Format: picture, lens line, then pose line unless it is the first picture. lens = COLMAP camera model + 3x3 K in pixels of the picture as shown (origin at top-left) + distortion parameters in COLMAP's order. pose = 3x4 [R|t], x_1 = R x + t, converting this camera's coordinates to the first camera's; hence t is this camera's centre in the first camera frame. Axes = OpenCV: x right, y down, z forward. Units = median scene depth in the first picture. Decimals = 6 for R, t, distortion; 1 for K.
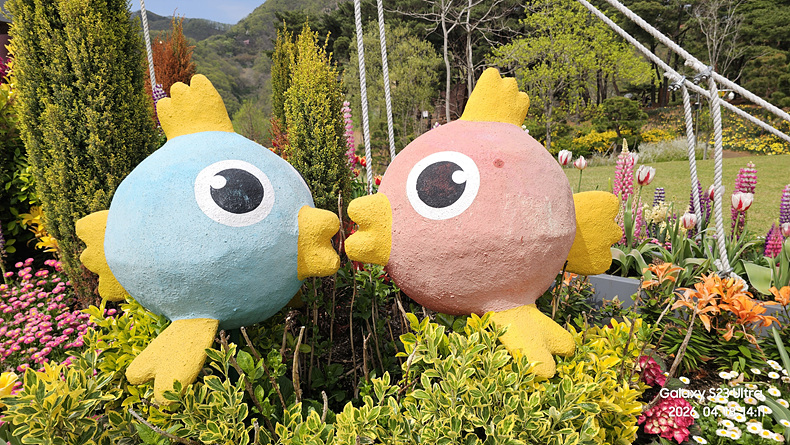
lens RADIAL K [[536.1, 0, 395.0], [0, 536.1, 222.5], [0, 0, 1]] dist [-0.002415, -0.002242]
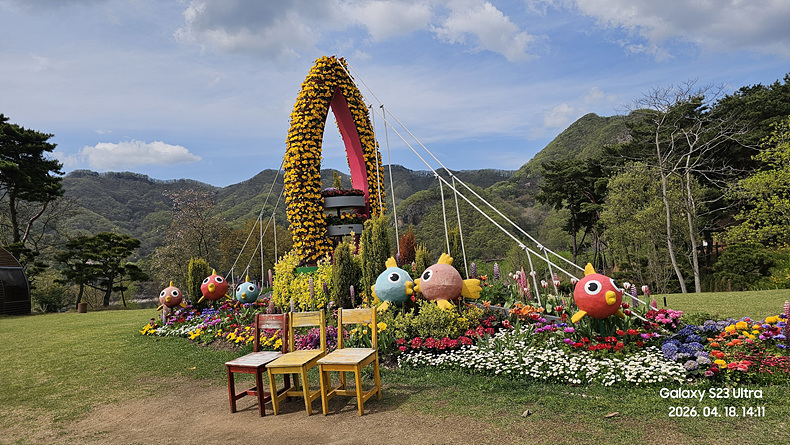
lens RADIAL K [[536.1, 0, 395.0], [0, 536.1, 222.5], [0, 0, 1]] dist [-0.002415, -0.002242]
pose [[0.868513, -0.061466, -0.491841, 2.111383], [-0.061481, 0.971259, -0.229946, 0.568393], [0.491839, 0.229950, 0.839772, -3.243841]]
